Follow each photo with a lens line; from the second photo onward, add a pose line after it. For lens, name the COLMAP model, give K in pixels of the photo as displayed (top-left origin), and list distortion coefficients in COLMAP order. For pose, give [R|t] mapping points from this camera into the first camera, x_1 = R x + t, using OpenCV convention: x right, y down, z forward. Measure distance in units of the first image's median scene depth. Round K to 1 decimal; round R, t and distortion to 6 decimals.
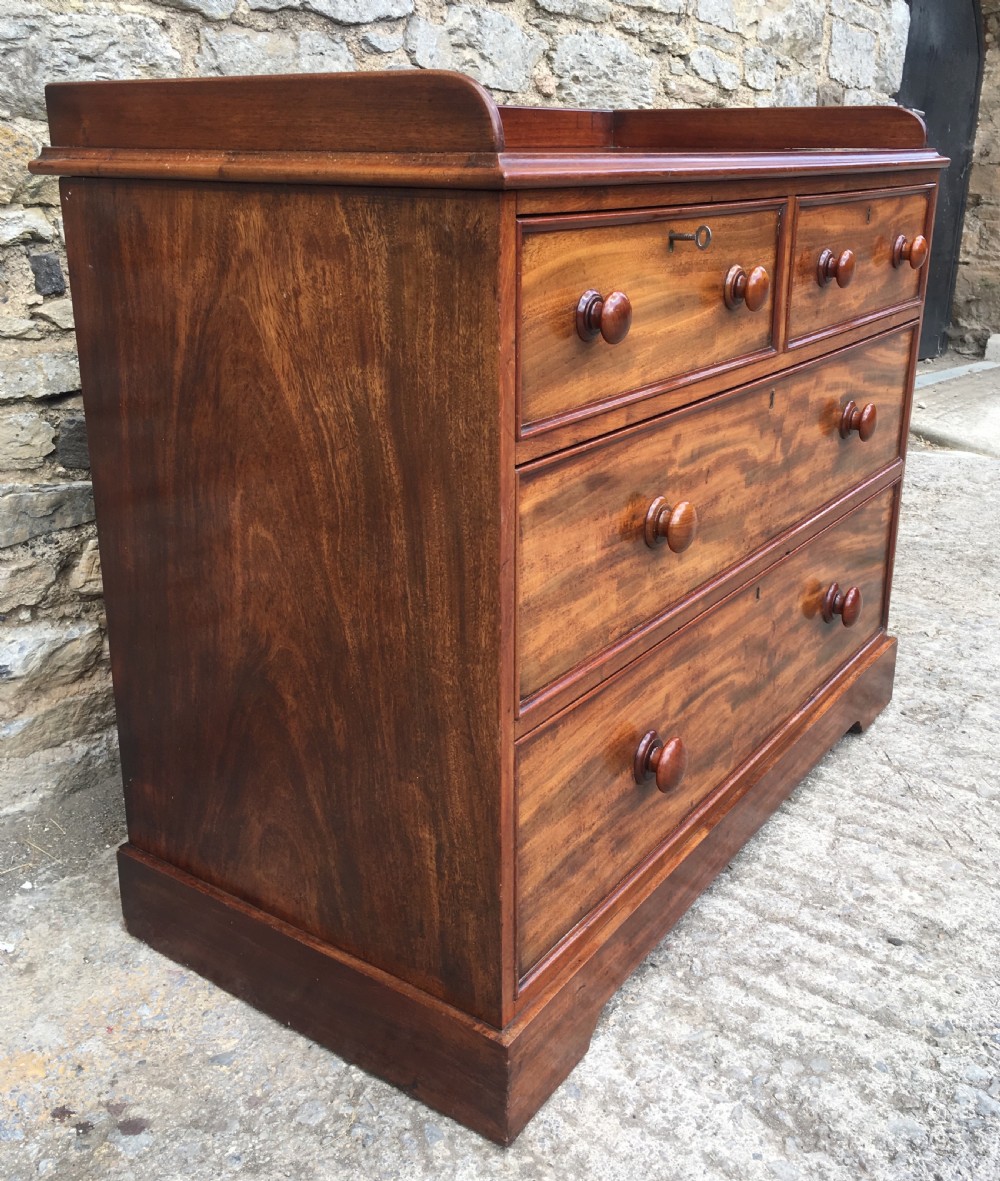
lens RADIAL K [[1181.1, 0, 504.4], [0, 1181.1, 509.3], [0, 0, 1]] dist [0.089602, -0.128373]
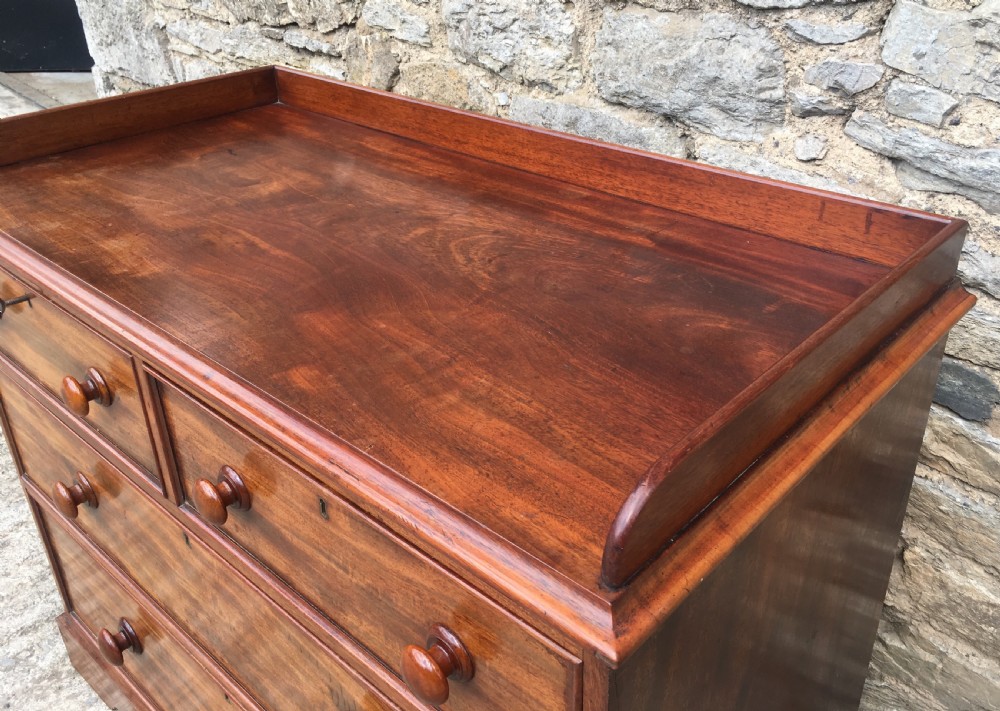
lens RADIAL K [[881.5, 0, 522.8], [0, 881.5, 324.1], [0, 0, 1]] dist [0.081531, -0.114605]
pose [[-0.121016, 0.470545, -0.874038, 0.681432], [-0.276640, 0.829638, 0.484945, -0.604618], [0.953323, 0.300480, 0.029772, 1.120763]]
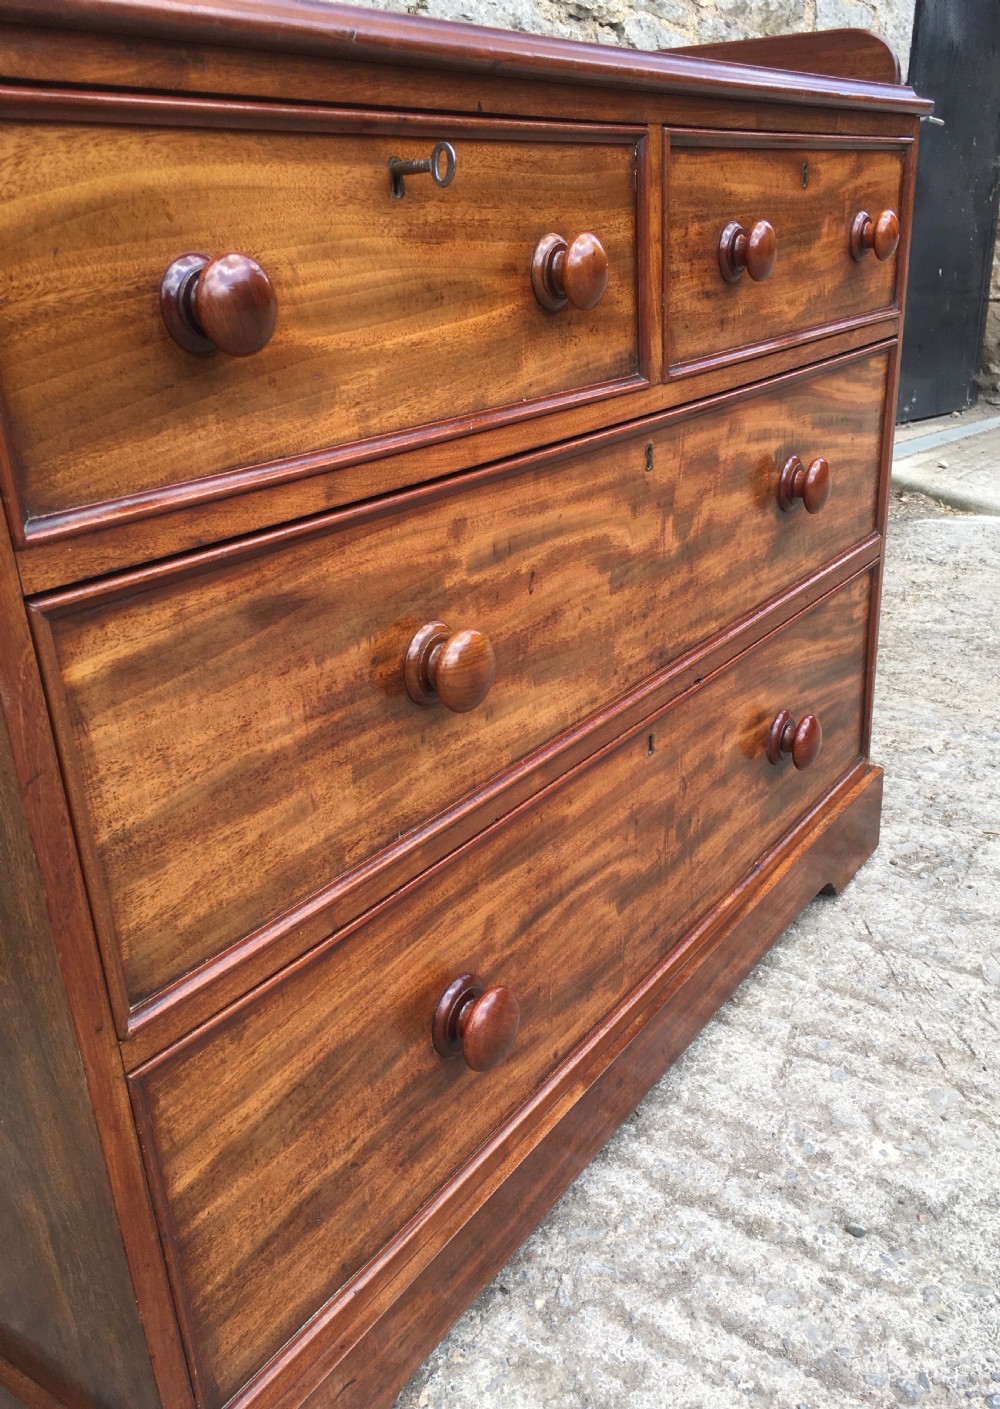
lens RADIAL K [[1201.1, 0, 529.6], [0, 1201.1, 699.6], [0, 0, 1]] dist [0.086688, -0.118841]
pose [[0.998865, -0.046153, -0.011755, 0.153135], [0.046986, 0.995288, 0.084812, -0.017363], [0.007785, -0.085268, 0.996328, 0.303944]]
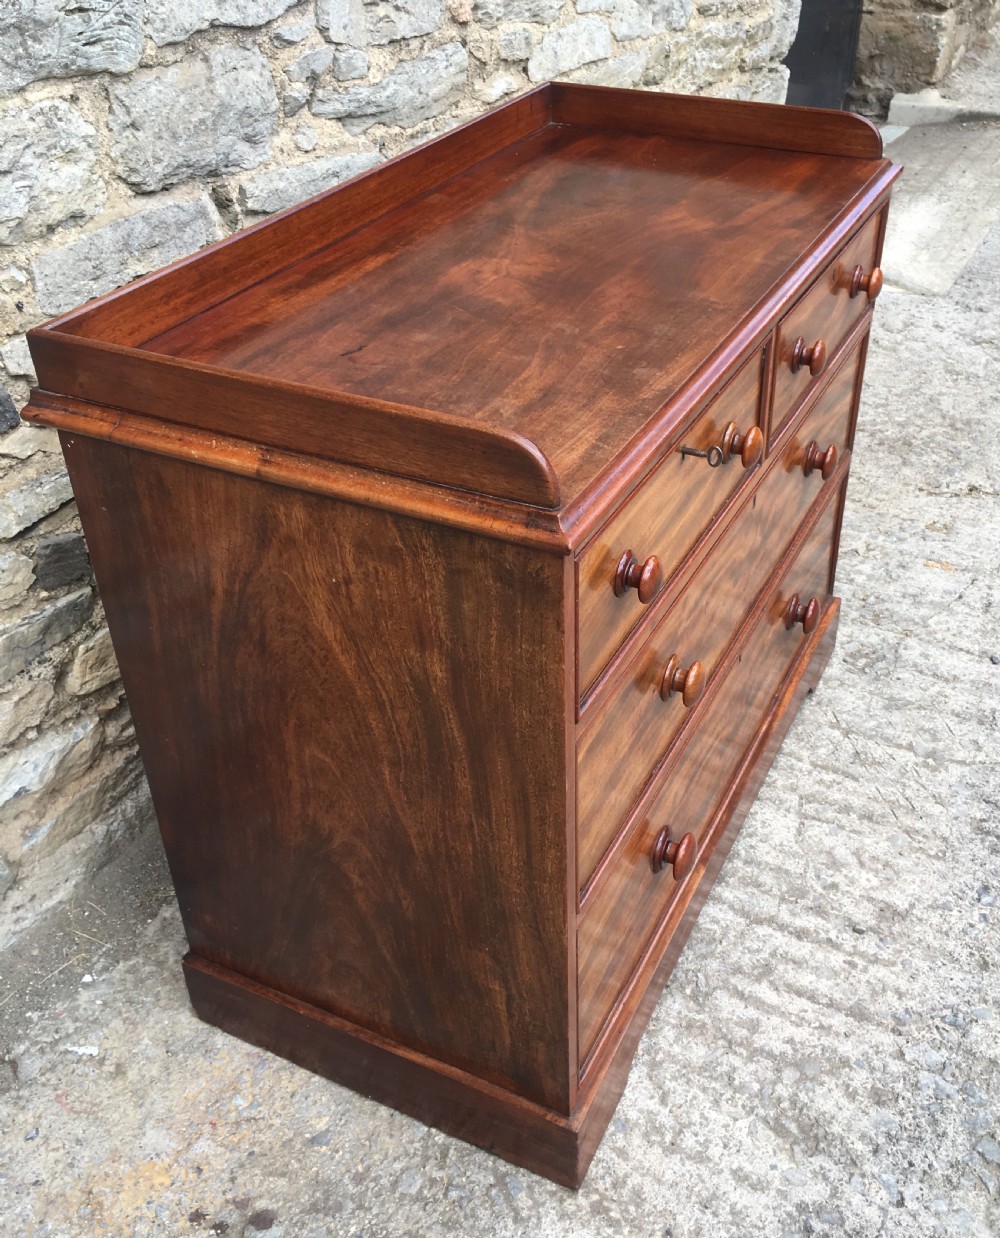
lens RADIAL K [[1247.8, 0, 552.2], [0, 1247.8, 573.5], [0, 0, 1]] dist [0.093755, -0.141107]
pose [[0.986971, -0.100040, 0.126018, -0.094424], [0.060682, 0.956810, 0.284309, -0.342030], [-0.149018, -0.272958, 0.950414, -0.047513]]
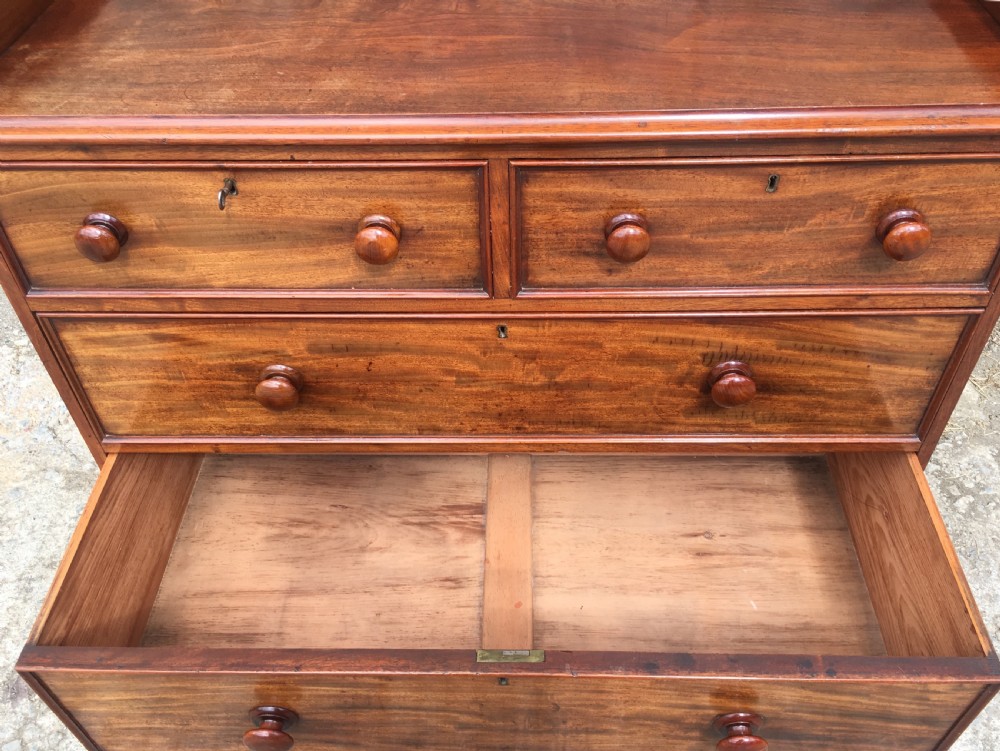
lens RADIAL K [[872.6, 0, 500.0], [0, 872.6, 375.5], [0, 0, 1]] dist [0.078067, -0.103251]
pose [[0.555819, 0.566114, -0.608753, 0.663839], [-0.217712, 0.805857, 0.550632, -0.447603], [0.802288, -0.173518, 0.571161, 0.542073]]
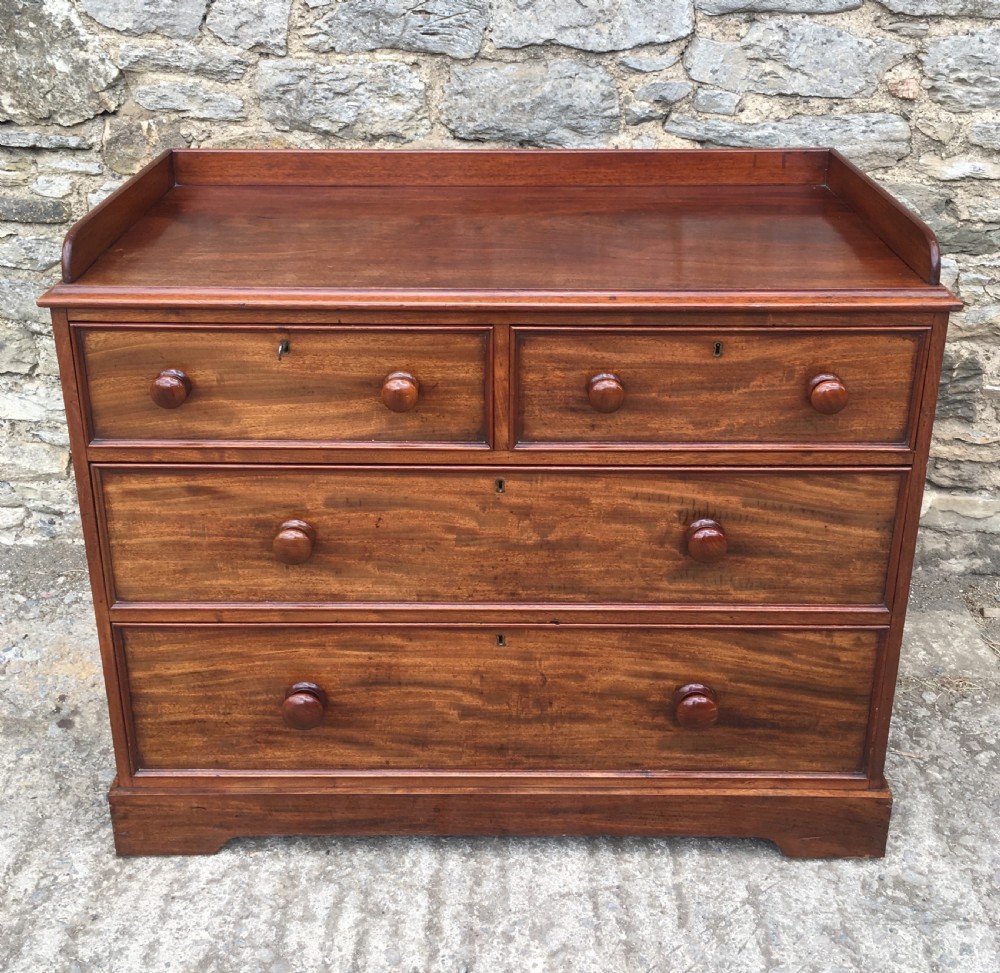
lens RADIAL K [[1198.3, 0, 495.6], [0, 1198.3, 361.1], [0, 0, 1]] dist [0.075802, -0.079478]
pose [[0.572191, 0.302616, -0.762247, 1.014379], [-0.240153, 0.950517, 0.197087, -0.411285], [0.784171, 0.070285, 0.616552, 0.265250]]
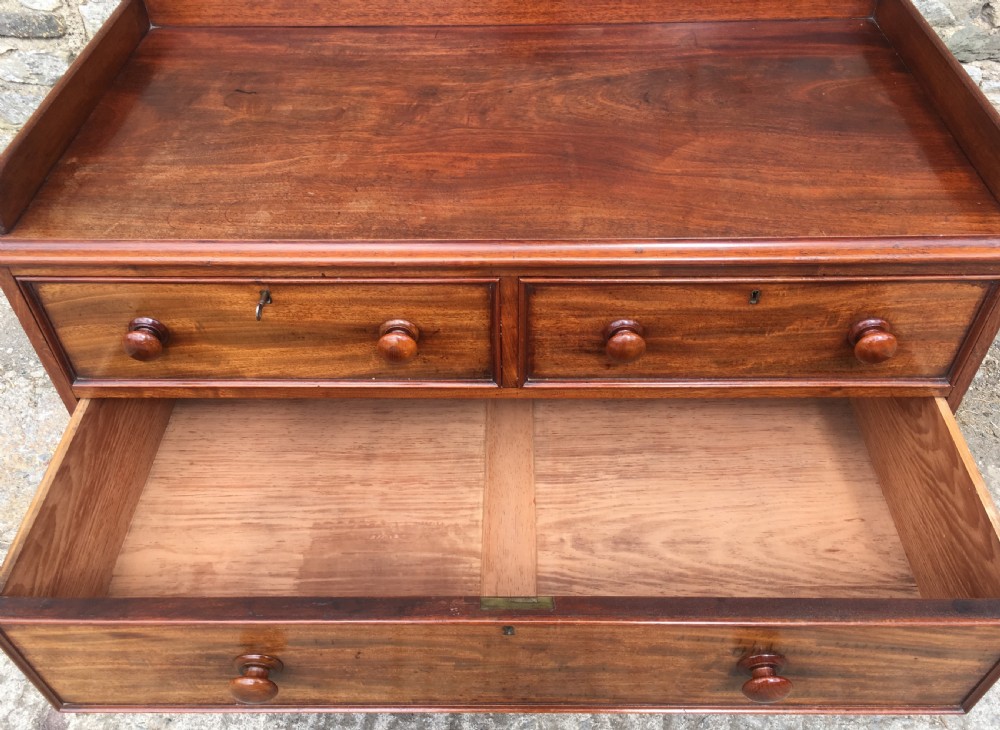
lens RADIAL K [[860.9, 0, 499.8], [0, 860.9, 353.5], [0, 0, 1]] dist [0.081131, -0.106419]
pose [[0.564766, 0.565387, -0.601146, 0.637511], [-0.226835, 0.806736, 0.545641, -0.544571], [0.793464, -0.171799, 0.583867, 0.511303]]
